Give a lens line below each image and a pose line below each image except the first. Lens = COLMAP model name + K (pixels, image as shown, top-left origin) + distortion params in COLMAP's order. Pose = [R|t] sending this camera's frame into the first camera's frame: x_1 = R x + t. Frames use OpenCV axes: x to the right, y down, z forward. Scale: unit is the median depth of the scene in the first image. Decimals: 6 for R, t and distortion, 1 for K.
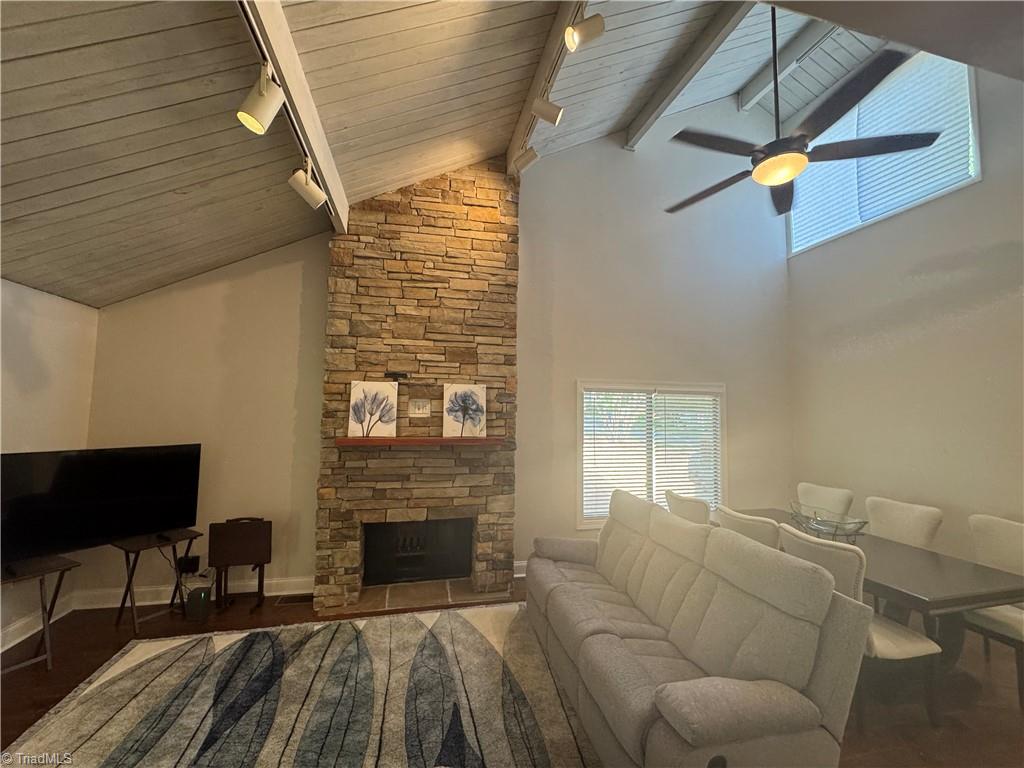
lens RADIAL K [[408.7, 0, 512.0], [0, 408.7, 384.0], [0, 0, 1]] dist [-0.002348, 0.000138]
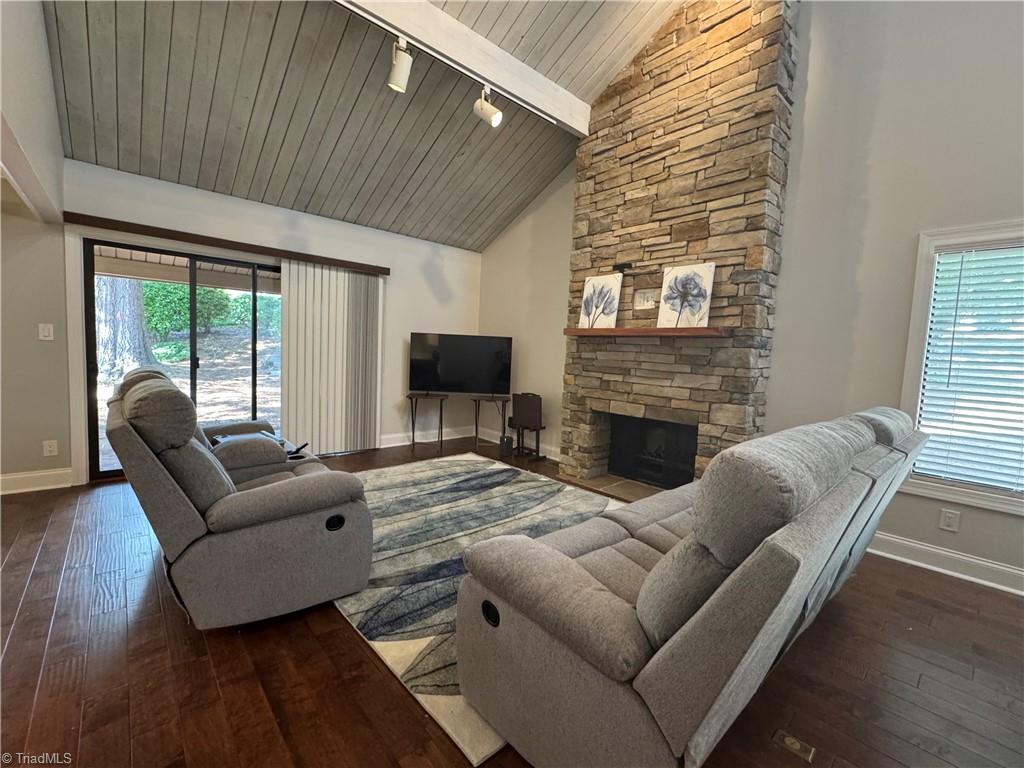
lens RADIAL K [[436.0, 0, 512.0], [0, 436.0, 384.0], [0, 0, 1]] dist [-0.002891, -0.000178]
pose [[0.481892, 0.072989, -0.873185, 0.511727], [0.024126, 0.995042, 0.096489, 0.148880], [0.875898, -0.067563, 0.477742, 0.253725]]
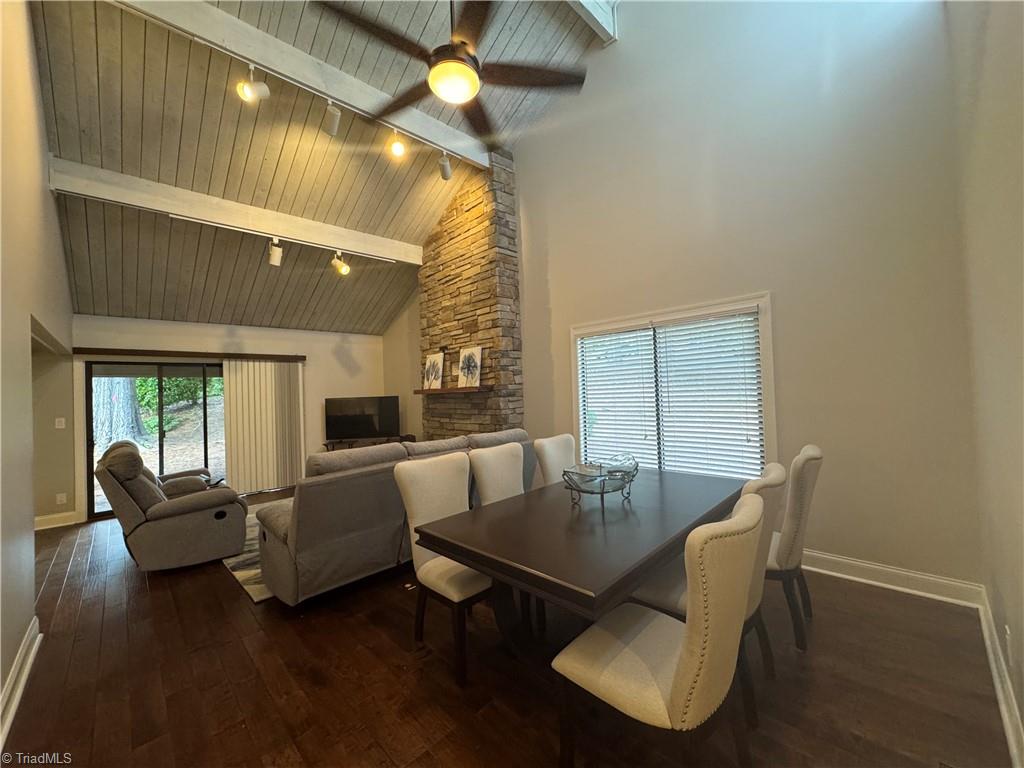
lens RADIAL K [[408.7, 0, 512.0], [0, 408.7, 384.0], [0, 0, 1]] dist [-0.002348, 0.000138]
pose [[0.509044, -0.050736, -0.859244, 1.125071], [0.106148, 0.994342, 0.004173, 0.128970], [0.854170, -0.093331, 0.511549, 0.428524]]
